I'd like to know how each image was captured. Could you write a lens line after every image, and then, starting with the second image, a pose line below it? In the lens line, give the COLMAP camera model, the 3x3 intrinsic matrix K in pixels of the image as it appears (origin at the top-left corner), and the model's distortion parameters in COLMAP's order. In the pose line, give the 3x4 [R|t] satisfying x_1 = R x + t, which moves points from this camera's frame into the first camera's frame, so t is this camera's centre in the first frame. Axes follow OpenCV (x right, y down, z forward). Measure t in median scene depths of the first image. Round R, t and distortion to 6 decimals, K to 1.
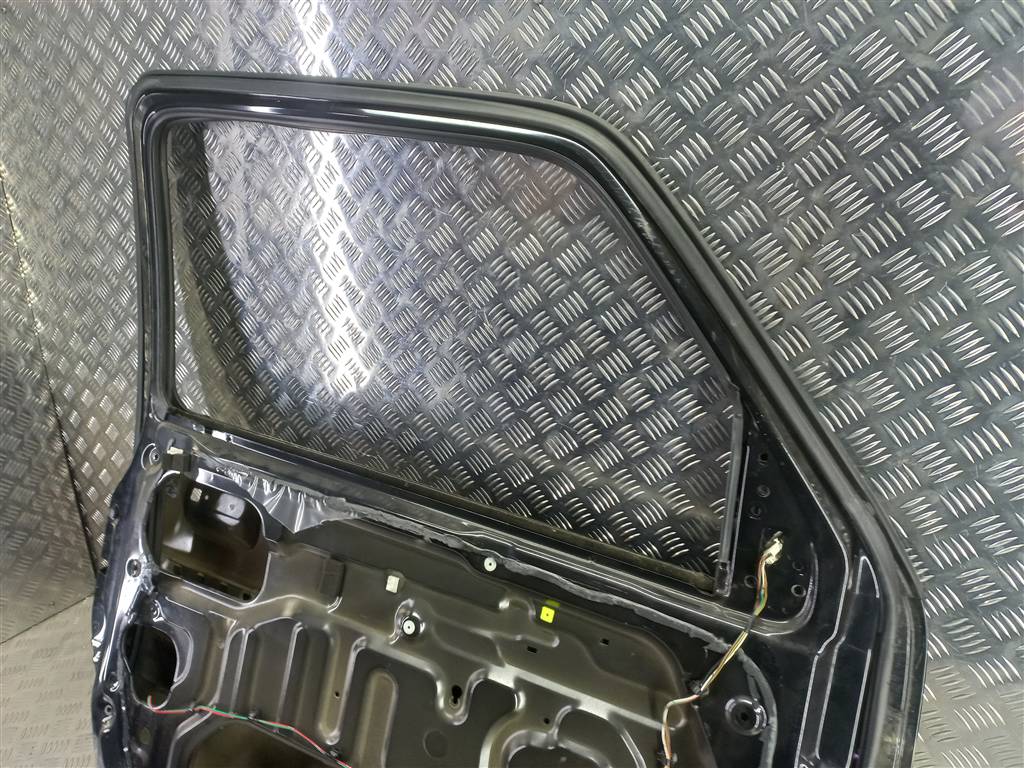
lens RADIAL K [[734.1, 0, 523.6], [0, 734.1, 361.0], [0, 0, 1]] dist [-0.000234, -0.002922]
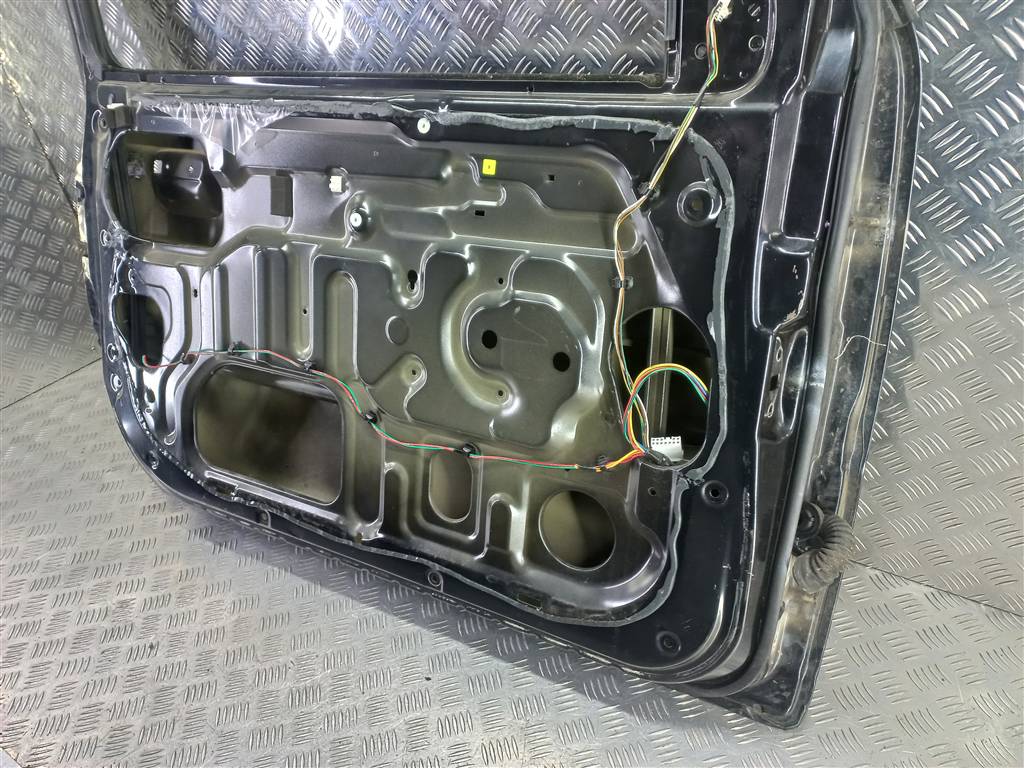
lens RADIAL K [[737.6, 0, 512.0], [0, 737.6, 384.0], [0, 0, 1]] dist [-0.001820, -0.003005]
pose [[0.987259, -0.089201, -0.131768, 0.165588], [0.117855, 0.966294, 0.228881, 0.427087], [0.106911, -0.241495, 0.964495, 0.075298]]
